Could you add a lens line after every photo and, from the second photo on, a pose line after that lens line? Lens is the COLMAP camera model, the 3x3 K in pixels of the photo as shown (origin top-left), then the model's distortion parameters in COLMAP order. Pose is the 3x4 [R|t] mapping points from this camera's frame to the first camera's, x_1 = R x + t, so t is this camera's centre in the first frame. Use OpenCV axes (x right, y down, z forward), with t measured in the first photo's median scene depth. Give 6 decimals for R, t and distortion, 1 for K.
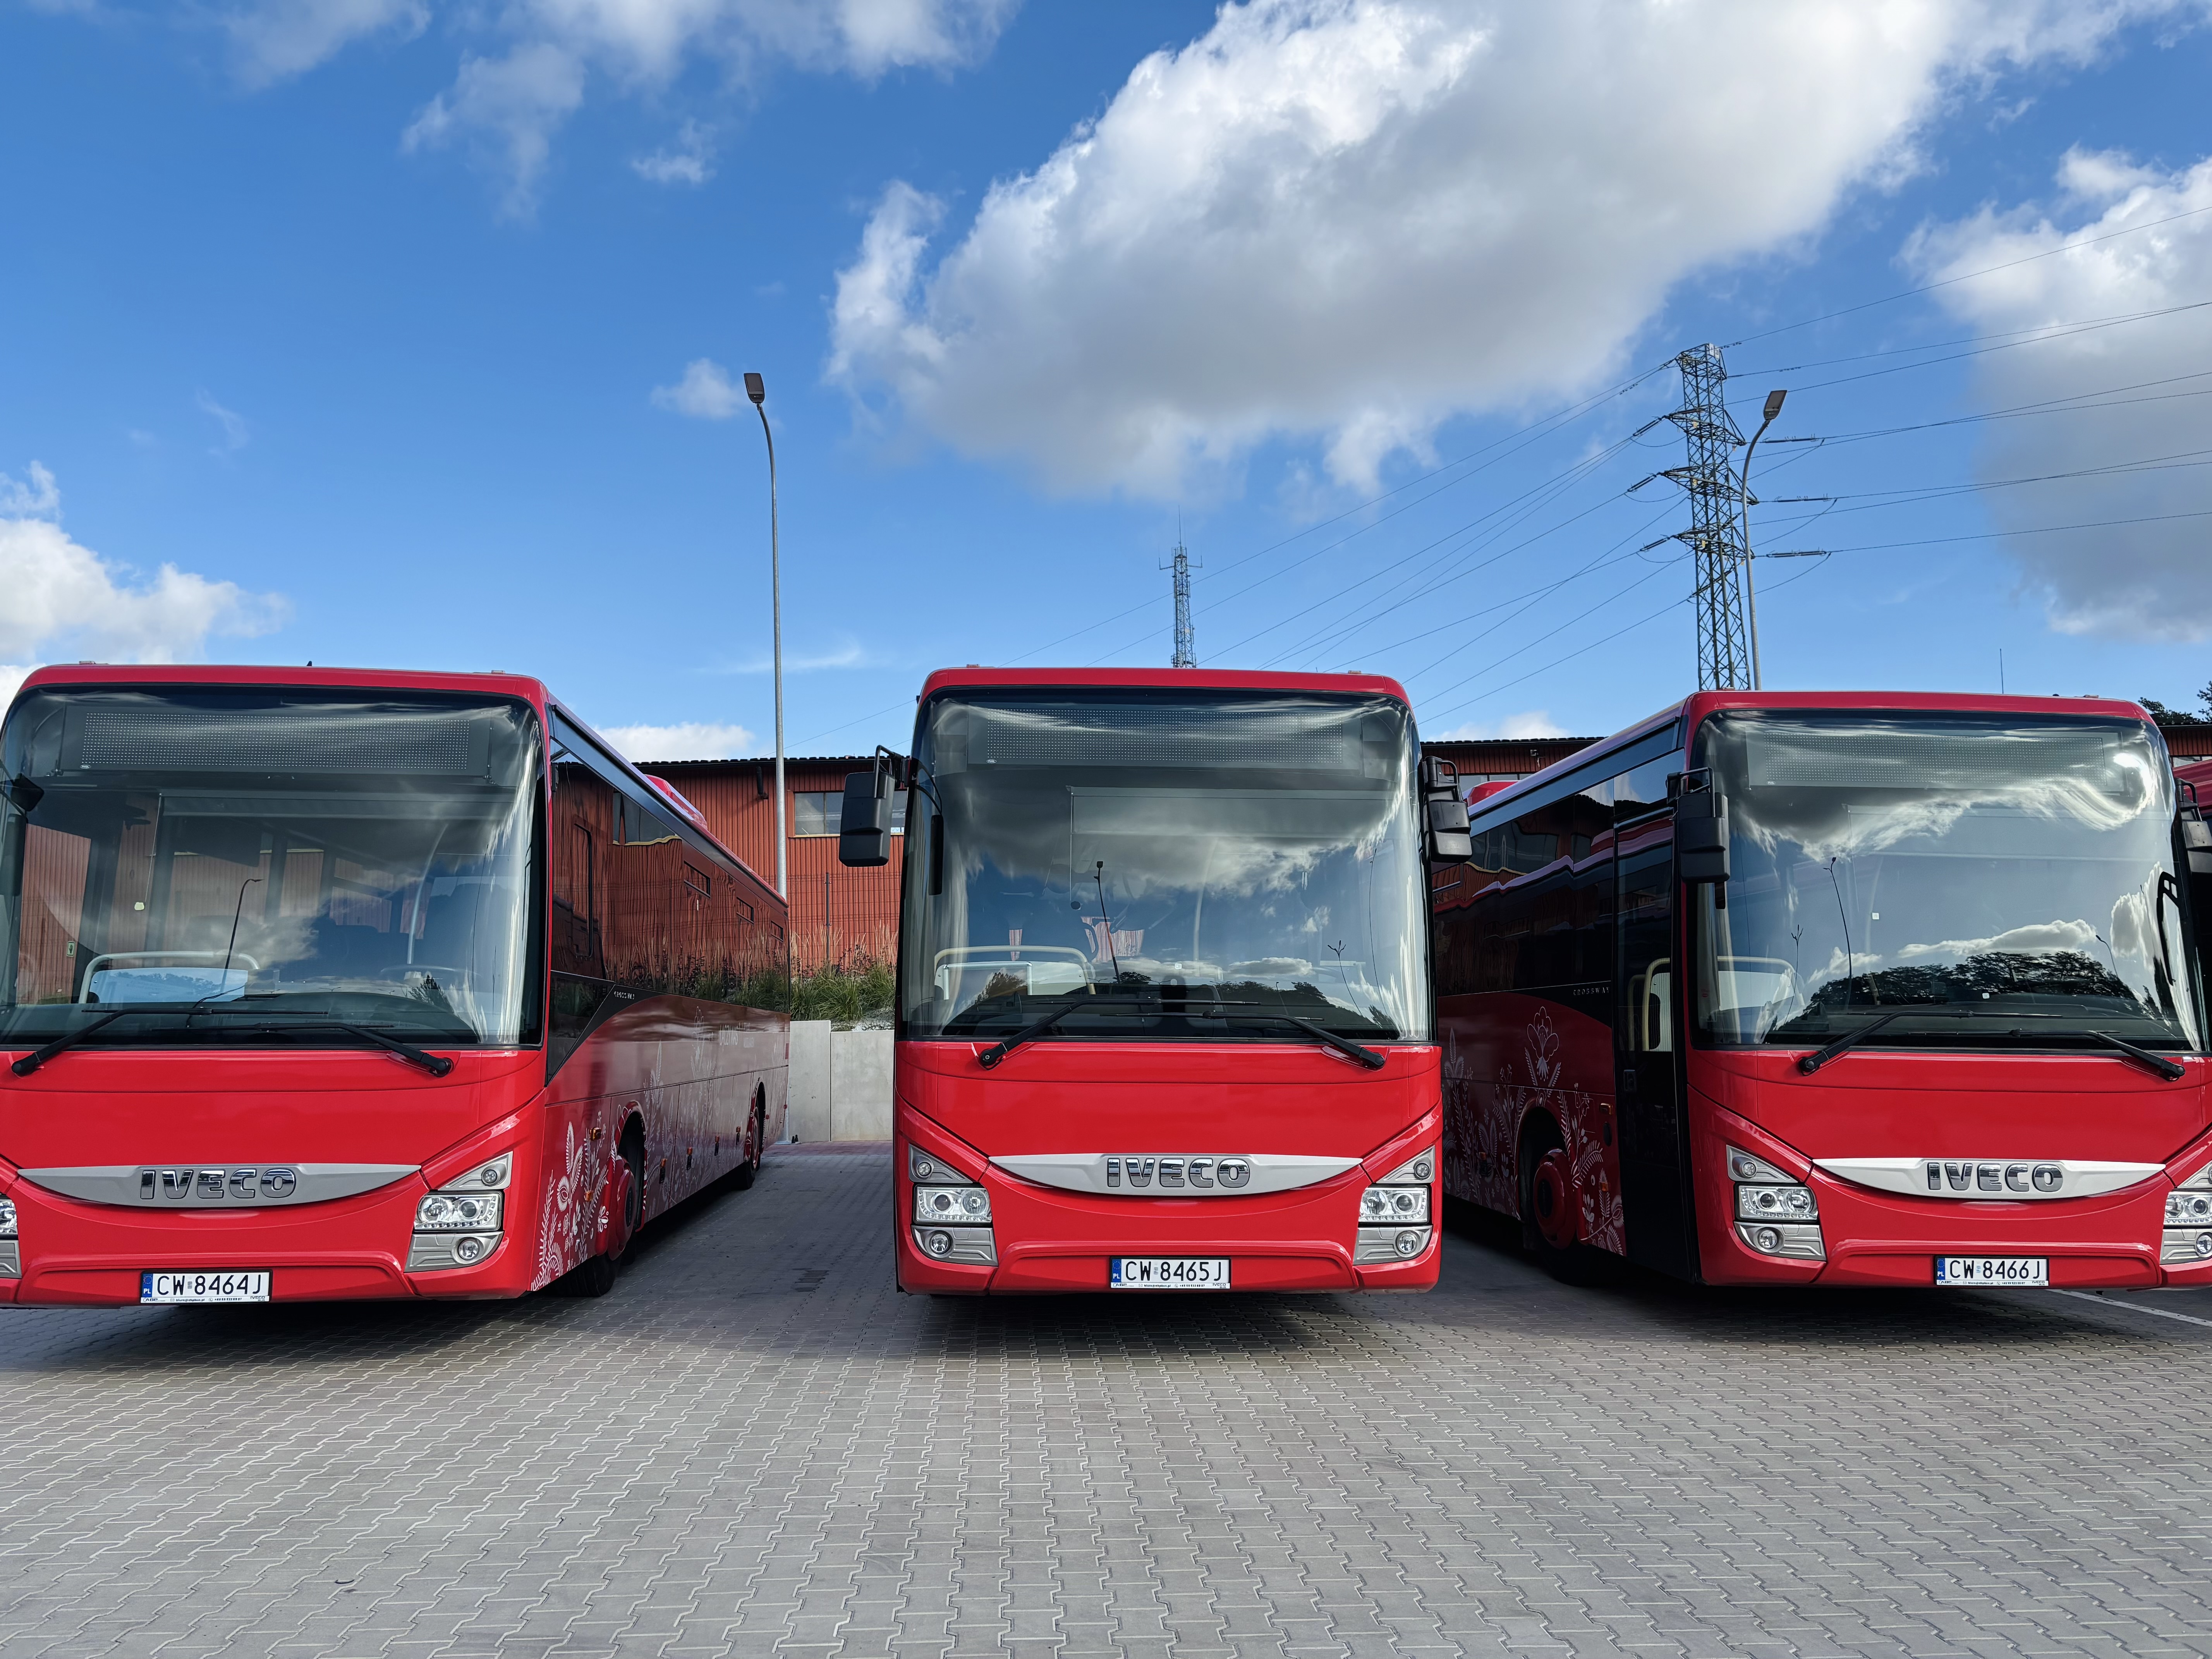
lens RADIAL K [[1677.0, 0, 1089.4], [0, 1677.0, 824.2], [0, 0, 1]] dist [0.026484, -0.017591]
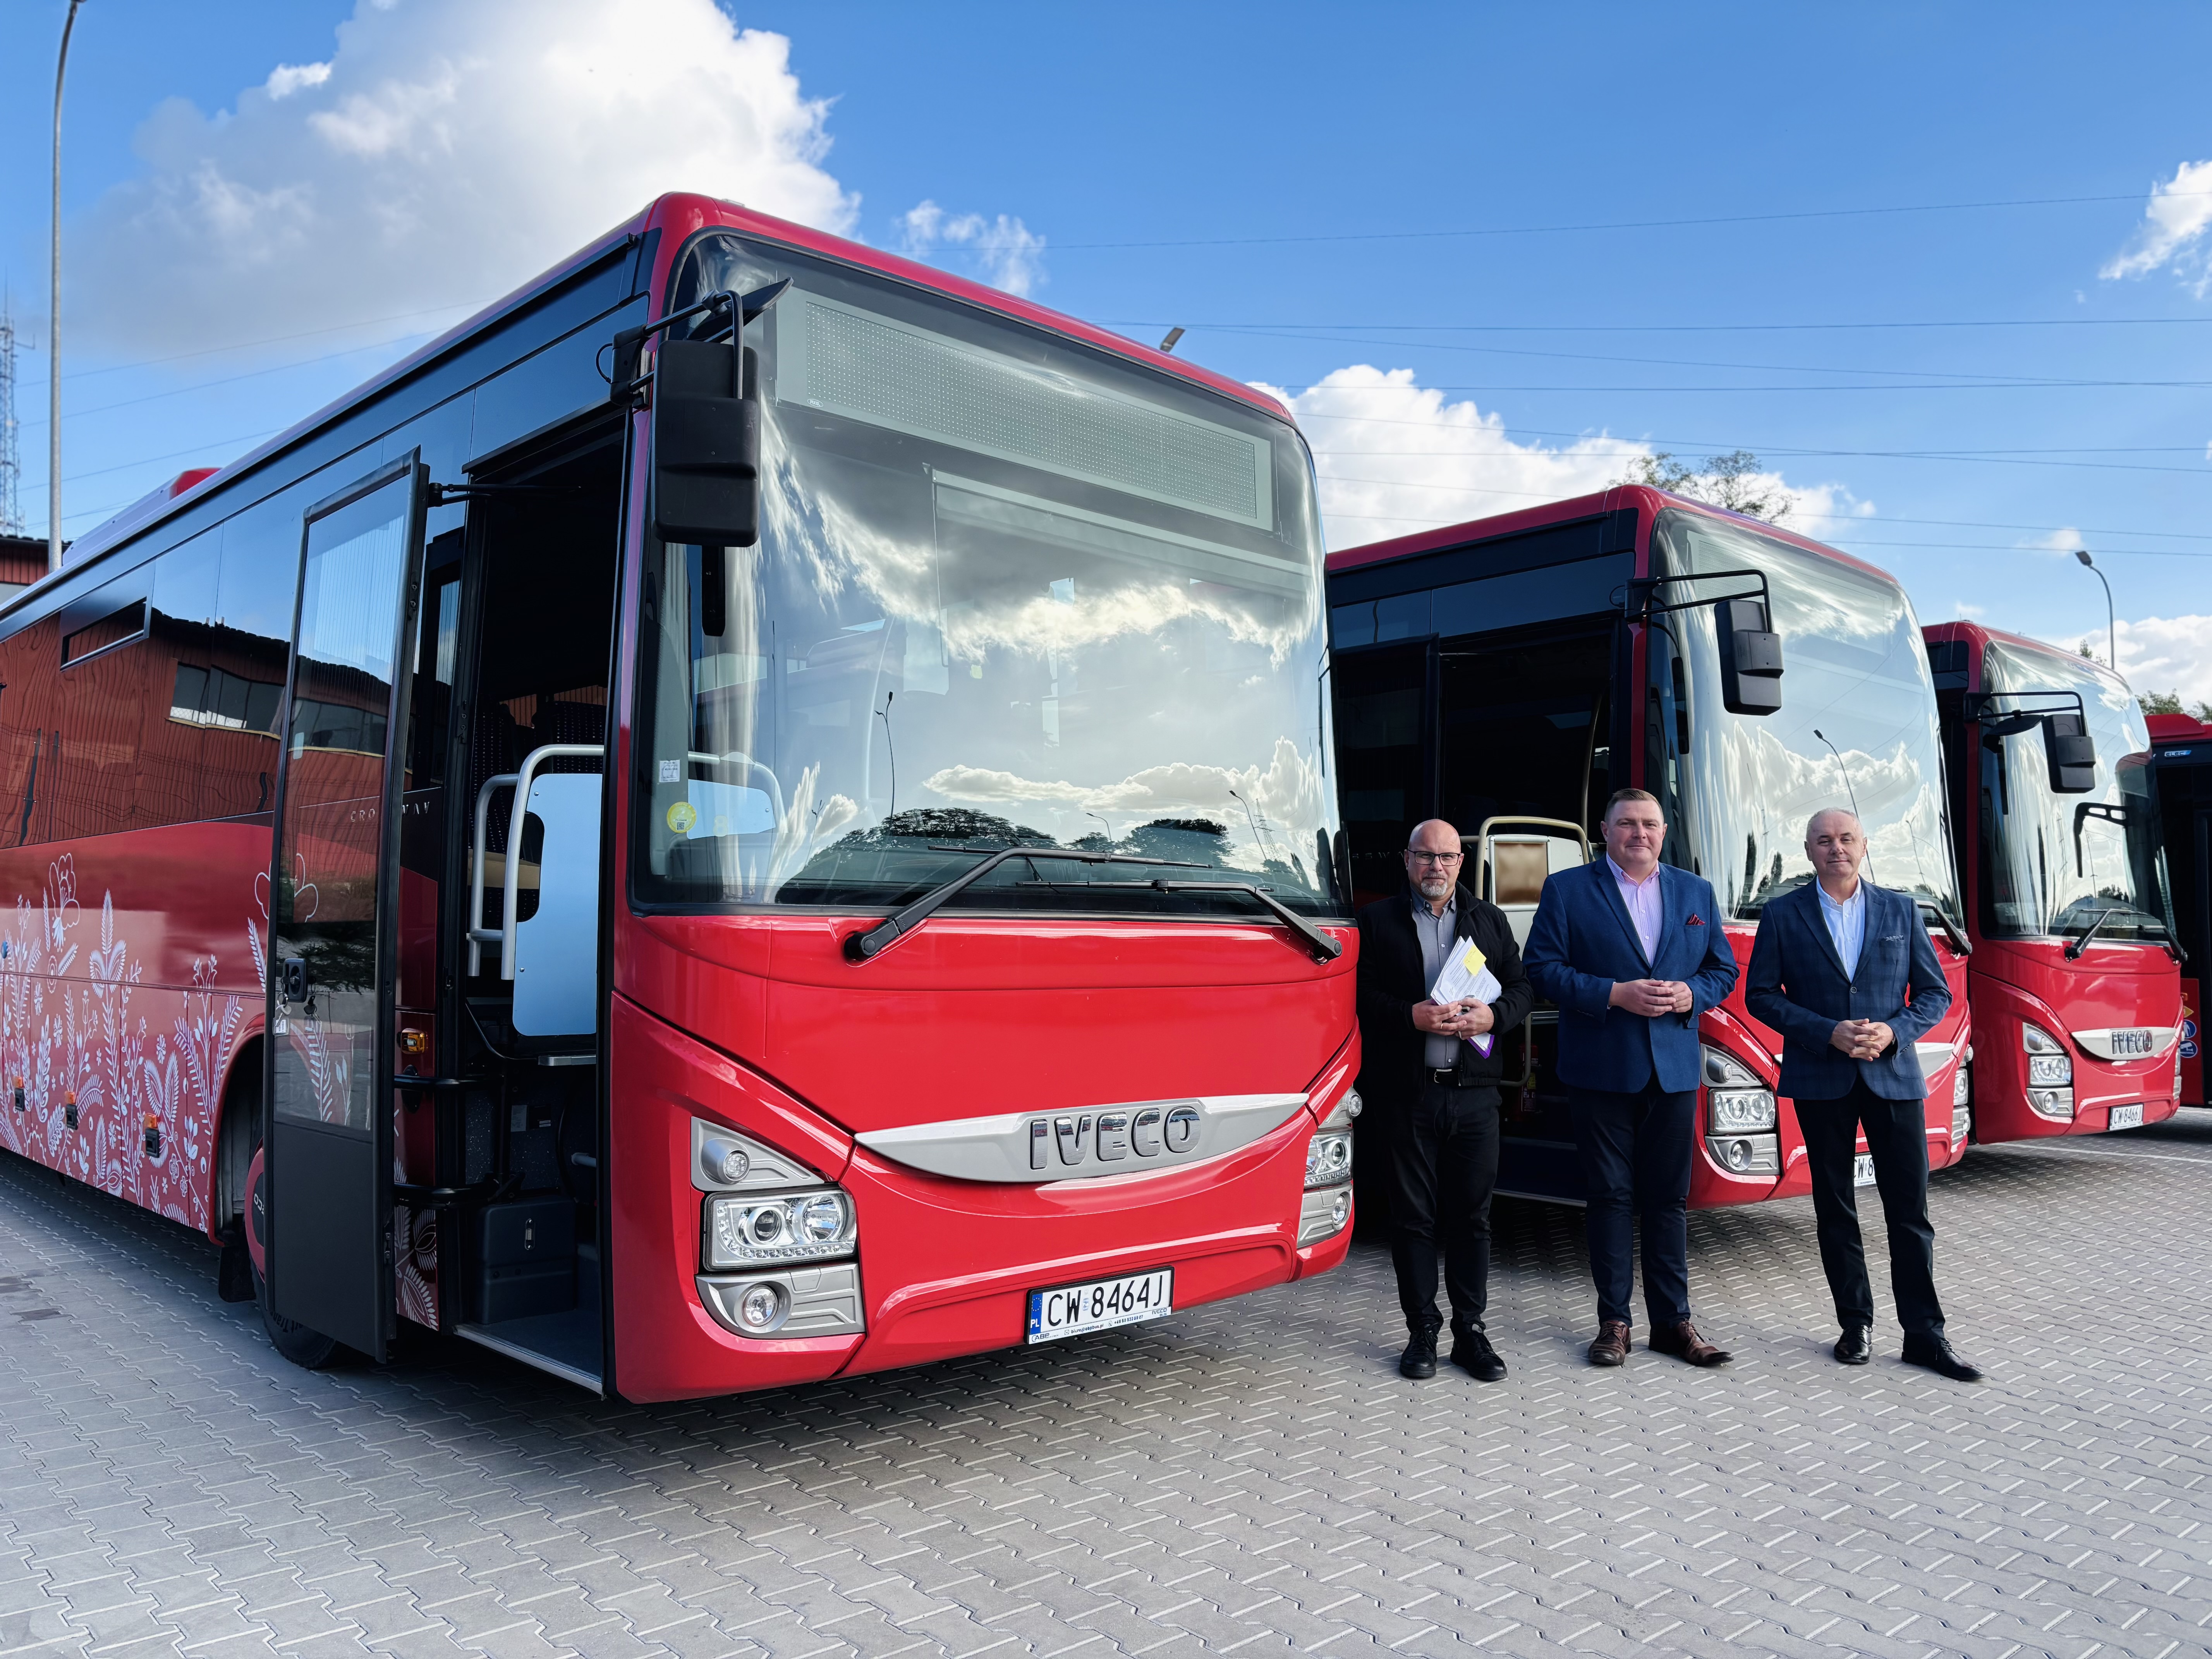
lens RADIAL K [[1677.0, 0, 1083.9], [0, 1677.0, 810.1], [0, 0, 1]] dist [0.026484, -0.017591]
pose [[0.758832, 0.043466, 0.649835, 0.152770], [-0.081988, 0.996208, 0.029106, 0.082766], [-0.646105, -0.075365, 0.759518, 0.582083]]
